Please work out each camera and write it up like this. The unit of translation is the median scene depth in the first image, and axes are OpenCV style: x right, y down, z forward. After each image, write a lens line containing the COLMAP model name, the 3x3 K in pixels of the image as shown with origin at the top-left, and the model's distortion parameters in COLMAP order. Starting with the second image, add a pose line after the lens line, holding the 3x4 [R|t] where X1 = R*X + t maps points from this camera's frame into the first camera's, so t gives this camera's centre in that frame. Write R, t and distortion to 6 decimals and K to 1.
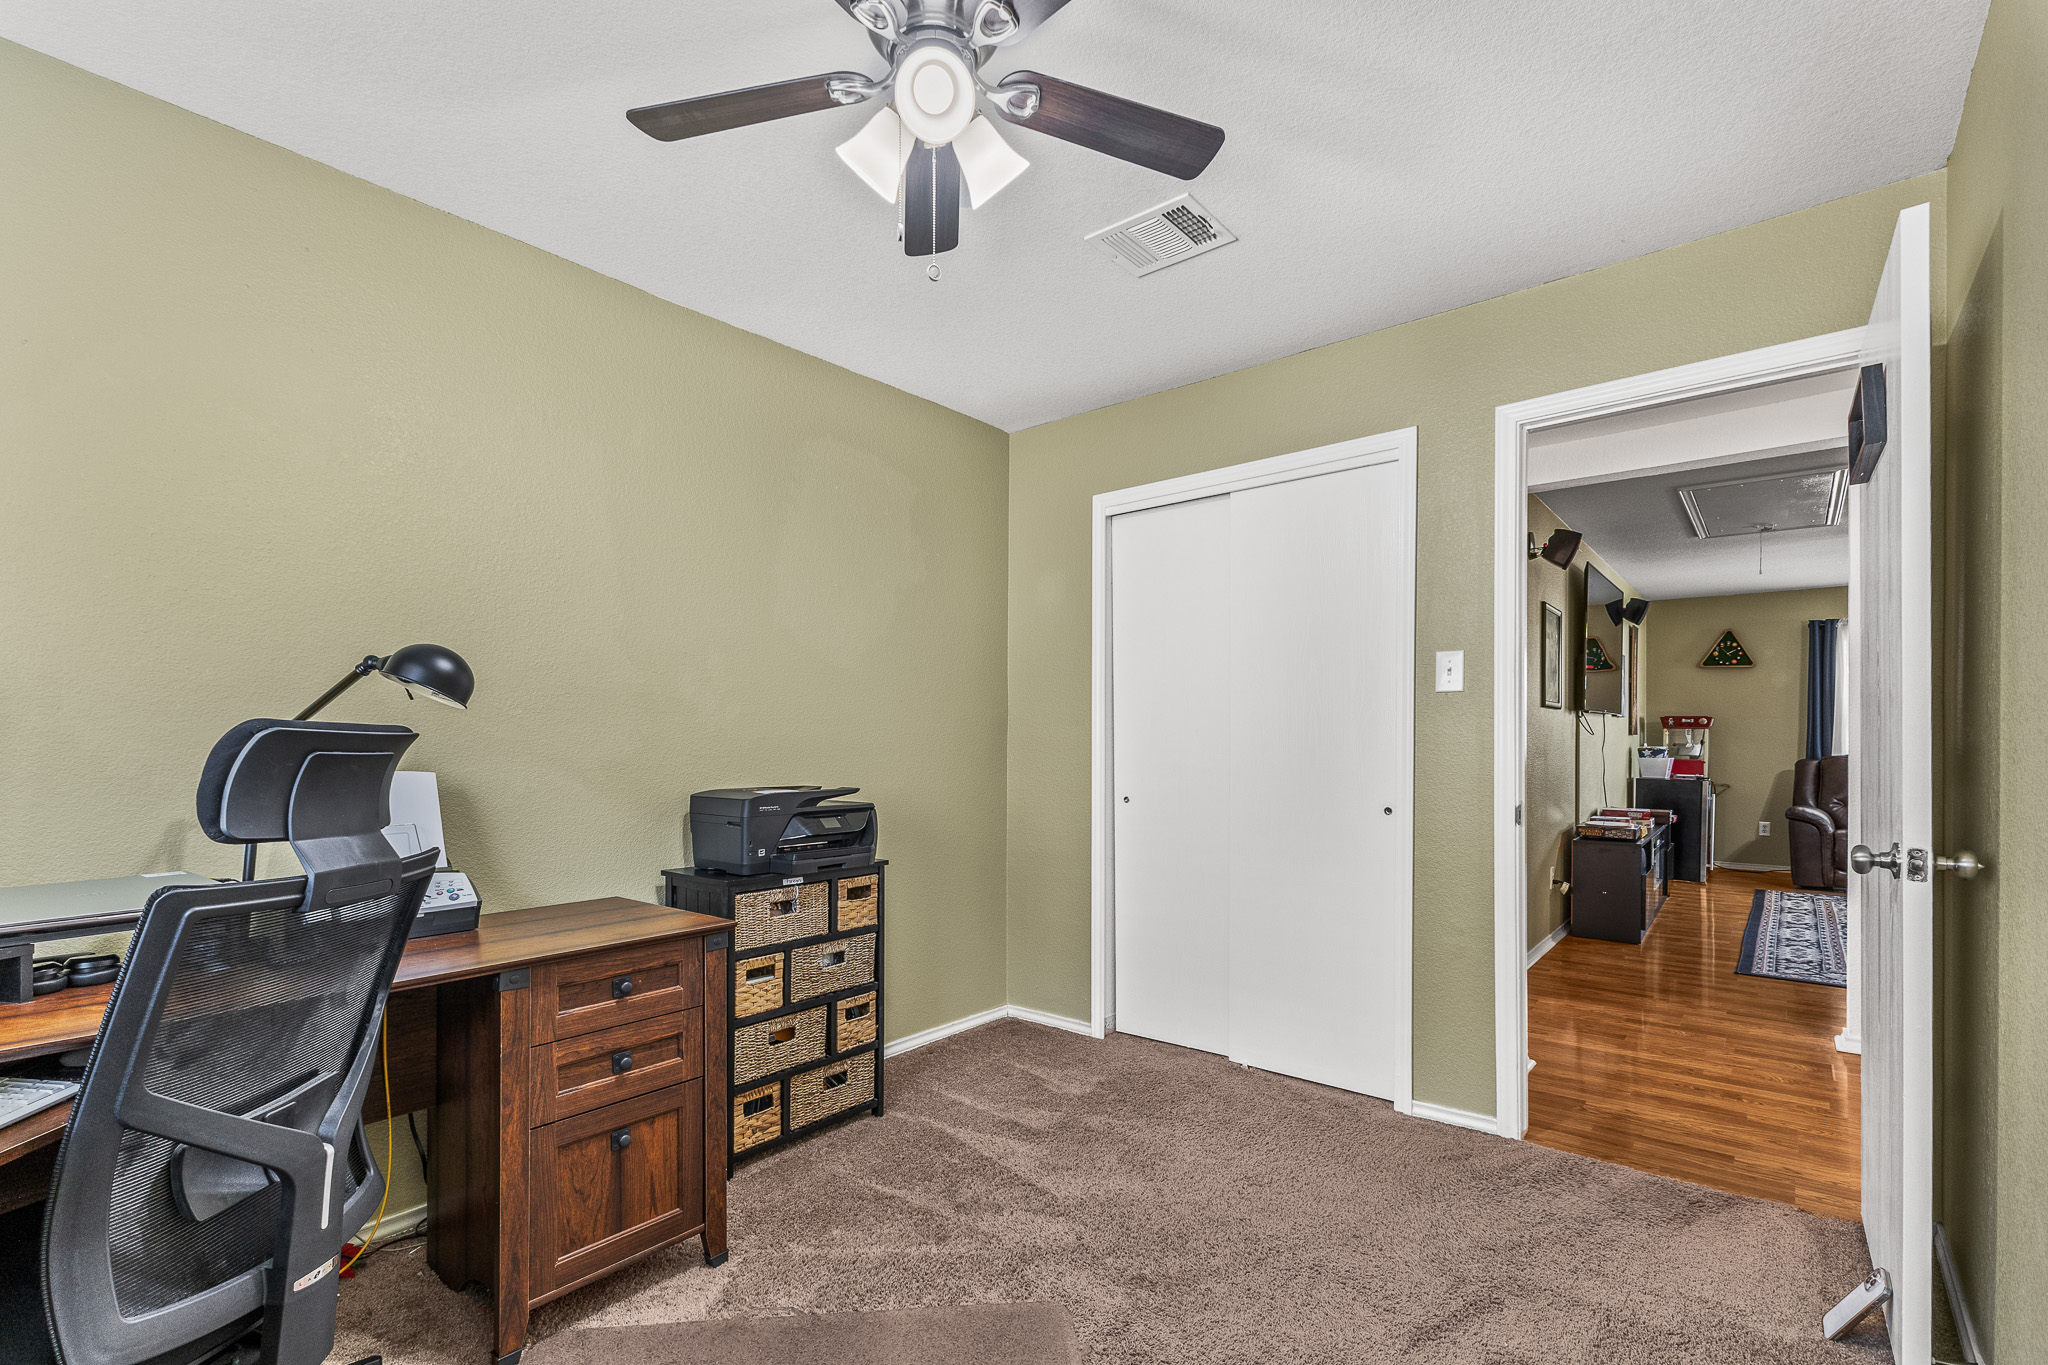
lens RADIAL K [[908.9, 0, 997.9], [0, 908.9, 732.0], [0, 0, 1]] dist [0.001235, 0.000072]
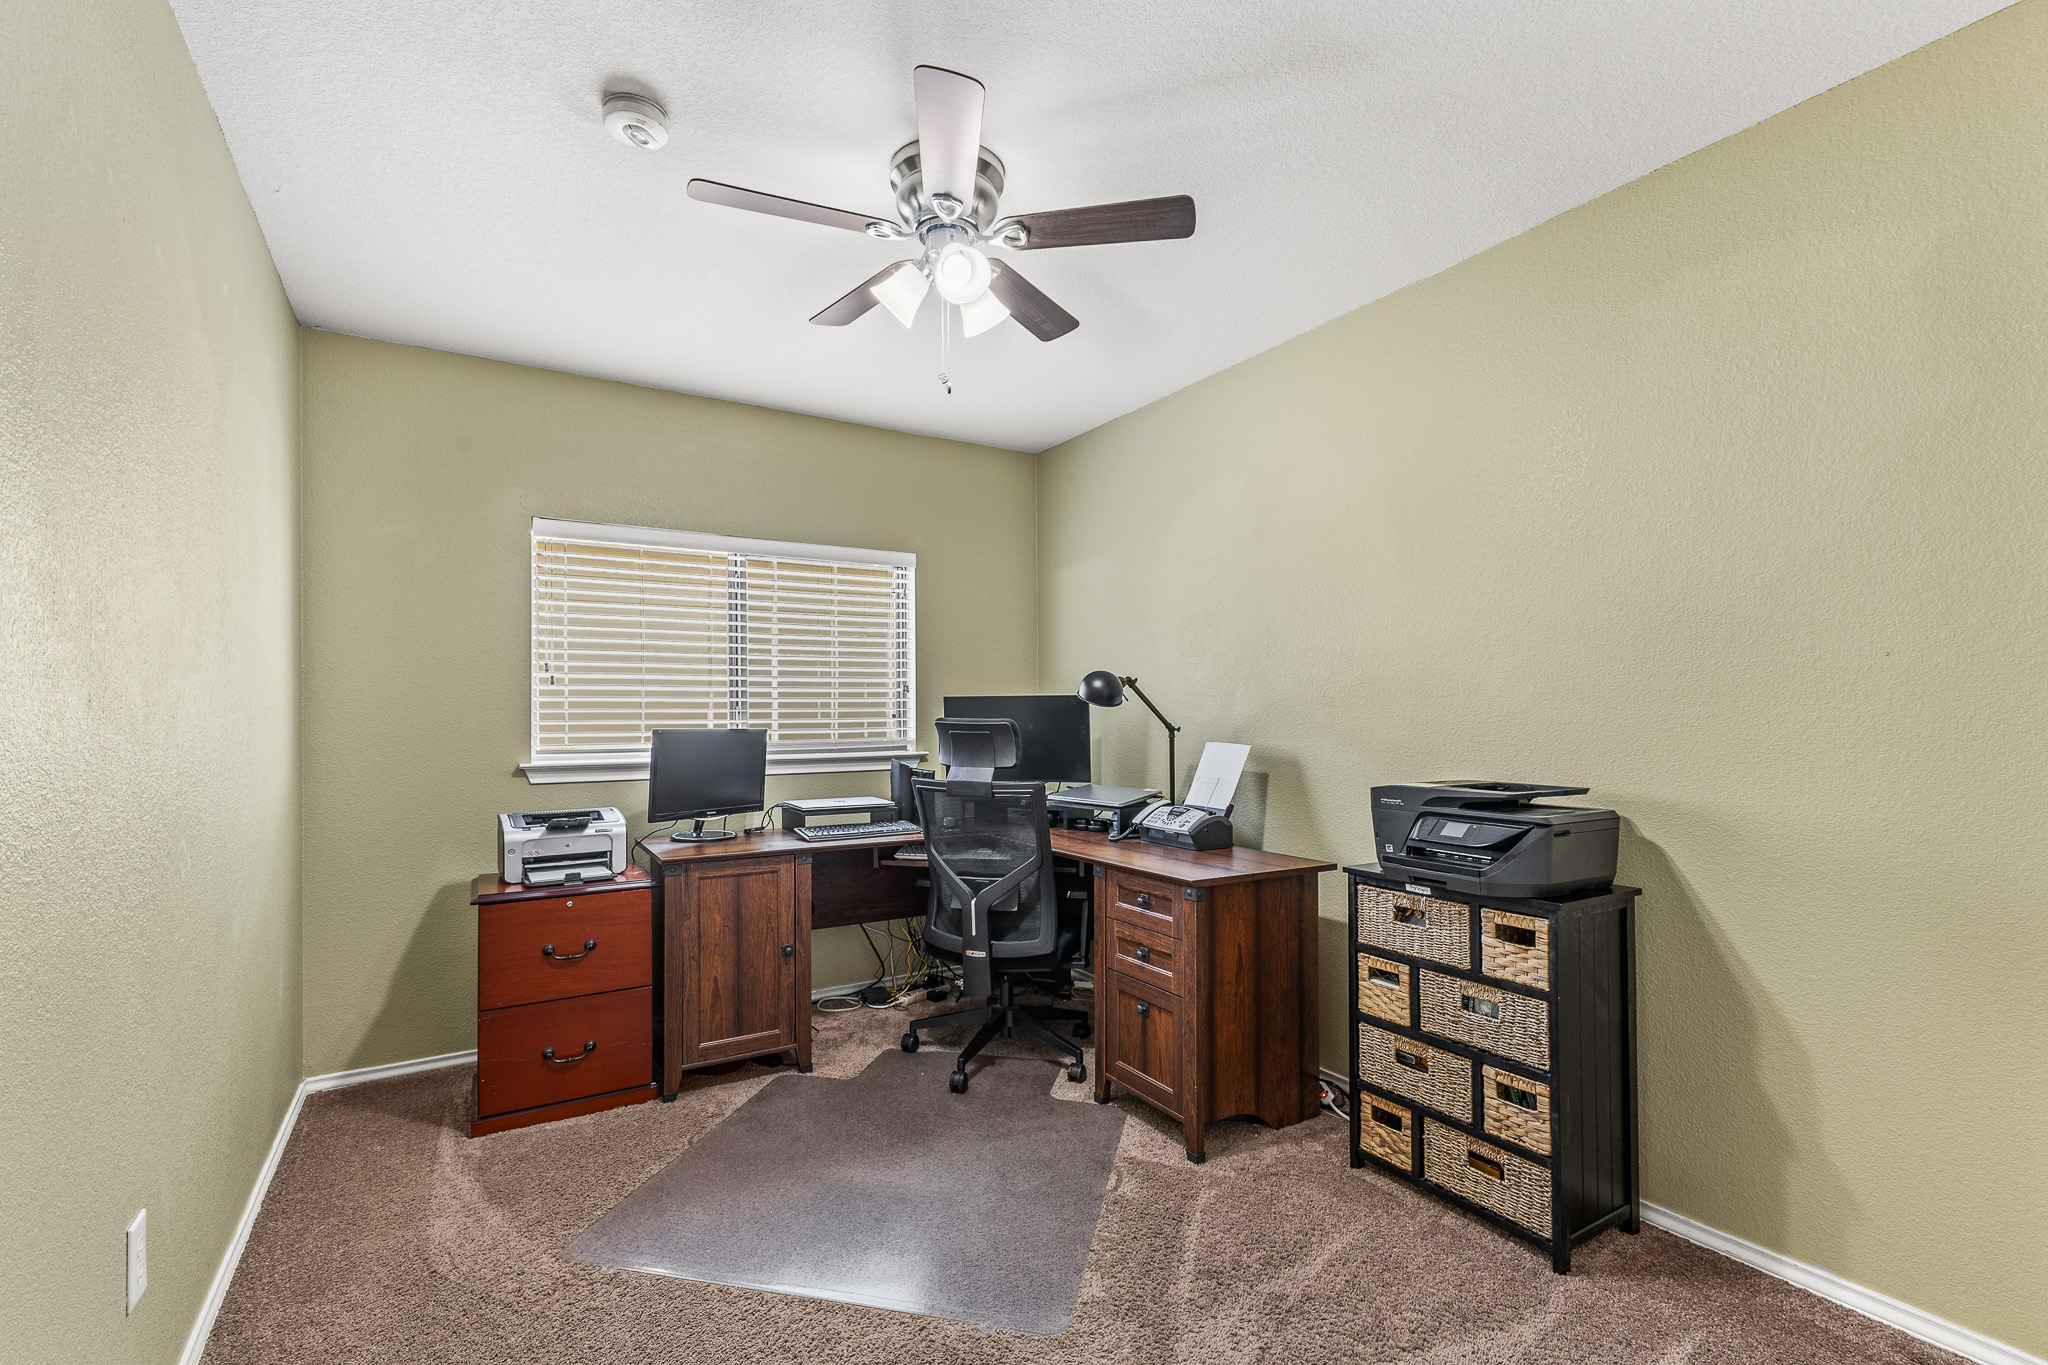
lens RADIAL K [[908.9, 0, 1018.8], [0, 908.9, 702.0], [0, 0, 1]] dist [0.001235, 0.000072]
pose [[-0.294404, -0.005847, -0.955663, 0.727182], [0.016009, 0.999811, -0.011049, -0.011448], [0.955547, -0.018552, -0.294255, 0.906878]]
